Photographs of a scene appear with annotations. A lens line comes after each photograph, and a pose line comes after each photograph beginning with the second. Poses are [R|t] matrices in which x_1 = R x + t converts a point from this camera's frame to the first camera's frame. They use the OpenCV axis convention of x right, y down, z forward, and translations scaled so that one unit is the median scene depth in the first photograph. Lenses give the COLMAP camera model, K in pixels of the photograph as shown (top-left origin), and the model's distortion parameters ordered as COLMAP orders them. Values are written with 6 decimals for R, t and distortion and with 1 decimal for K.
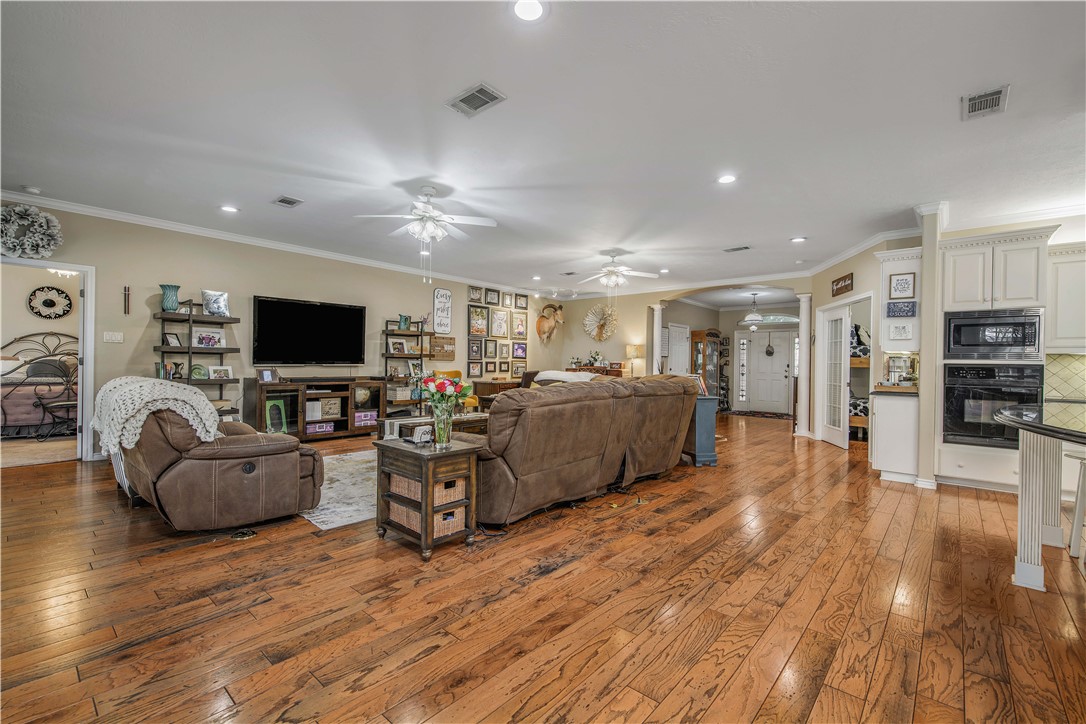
lens RADIAL K [[462.7, 0, 547.7], [0, 462.7, 363.3], [0, 0, 1]] dist [0.020715, -0.010869]
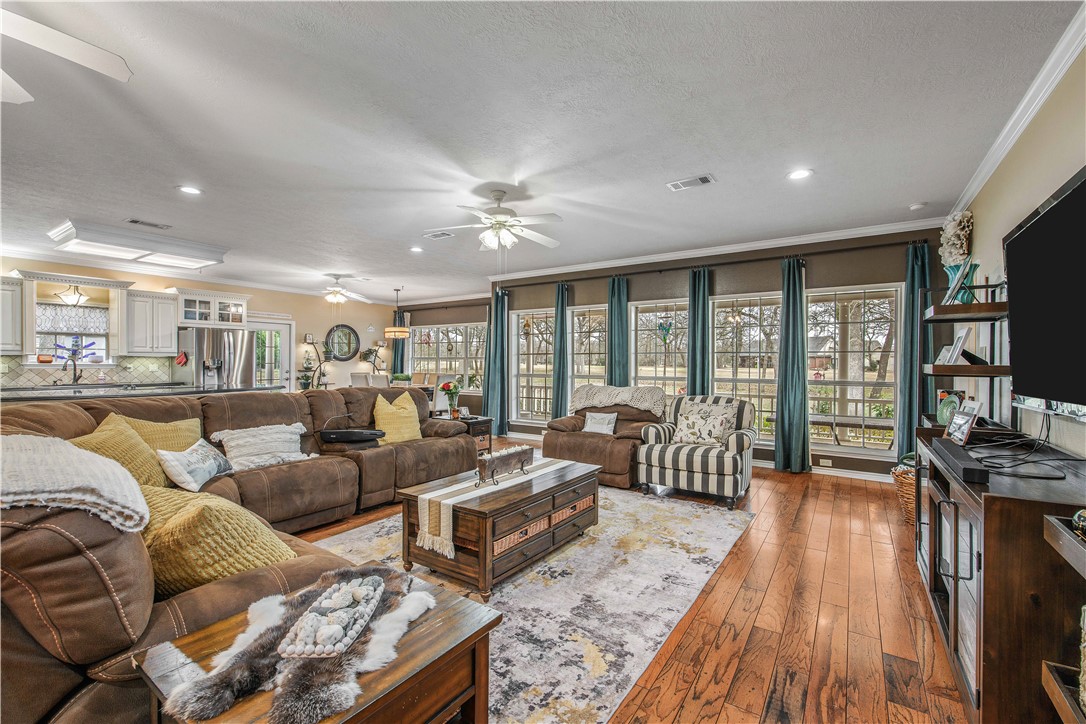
lens RADIAL K [[462.7, 0, 547.7], [0, 462.7, 363.3], [0, 0, 1]] dist [0.020715, -0.010869]
pose [[-0.990734, -0.019526, -0.134405, -0.130070], [-0.019982, 0.999798, 0.002048, -0.018812], [0.134338, 0.004714, -0.990924, 1.075922]]
